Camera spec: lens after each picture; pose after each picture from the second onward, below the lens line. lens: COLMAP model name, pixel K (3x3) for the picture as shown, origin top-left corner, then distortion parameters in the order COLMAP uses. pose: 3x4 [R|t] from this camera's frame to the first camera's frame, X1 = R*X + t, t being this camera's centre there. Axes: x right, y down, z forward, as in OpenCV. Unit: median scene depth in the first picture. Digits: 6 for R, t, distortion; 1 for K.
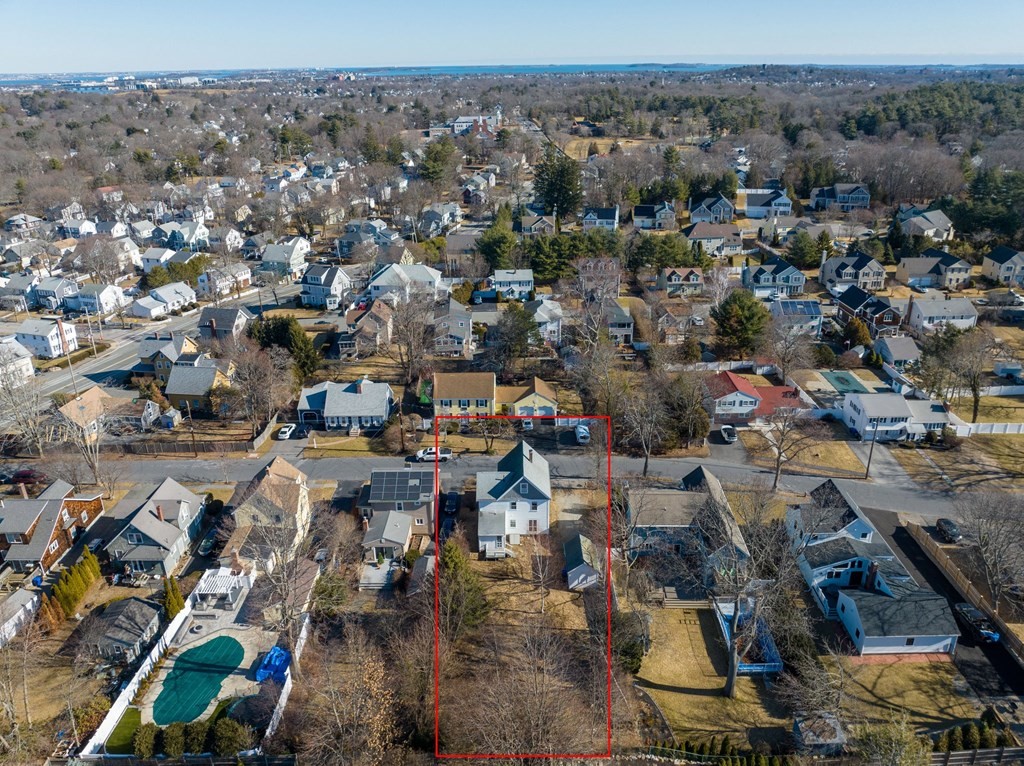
lens RADIAL K [[721.9, 0, 512.0], [0, 721.9, 383.0], [0, 0, 1]] dist [-0.037649, -0.000294]
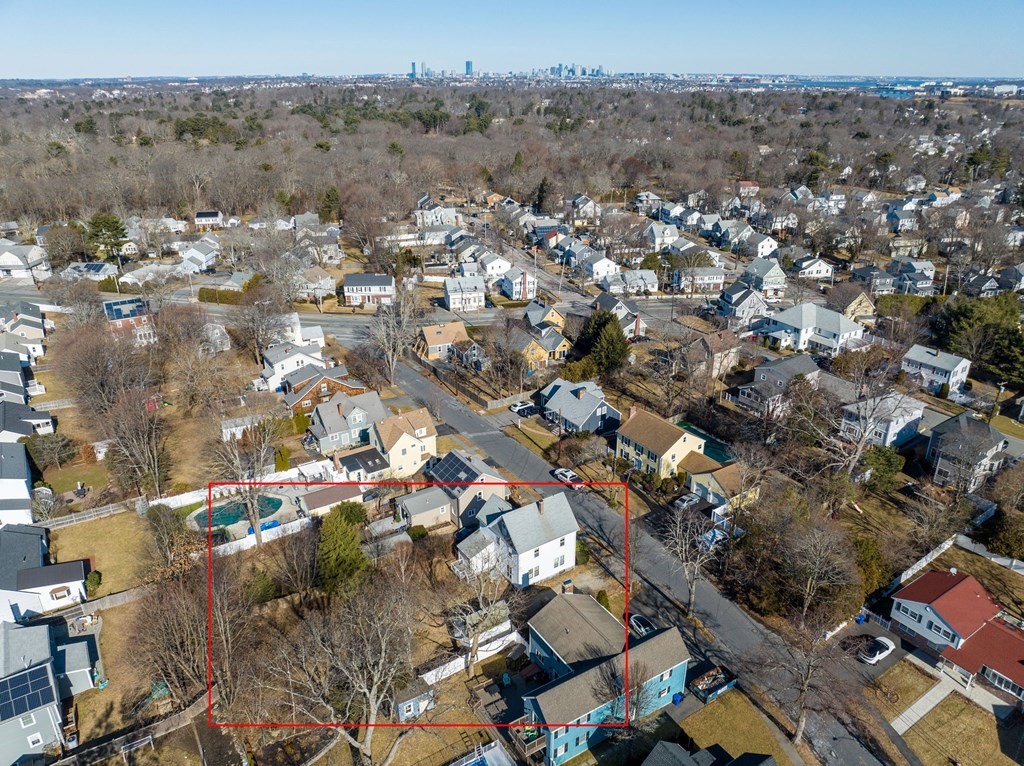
lens RADIAL K [[721.9, 0, 512.0], [0, 721.9, 383.0], [0, 0, 1]] dist [-0.037649, -0.000294]
pose [[0.549086, 0.339370, -0.763762, 0.412881], [-0.342872, 0.924874, 0.164460, -0.115295], [0.762196, 0.171570, 0.624196, 0.230981]]
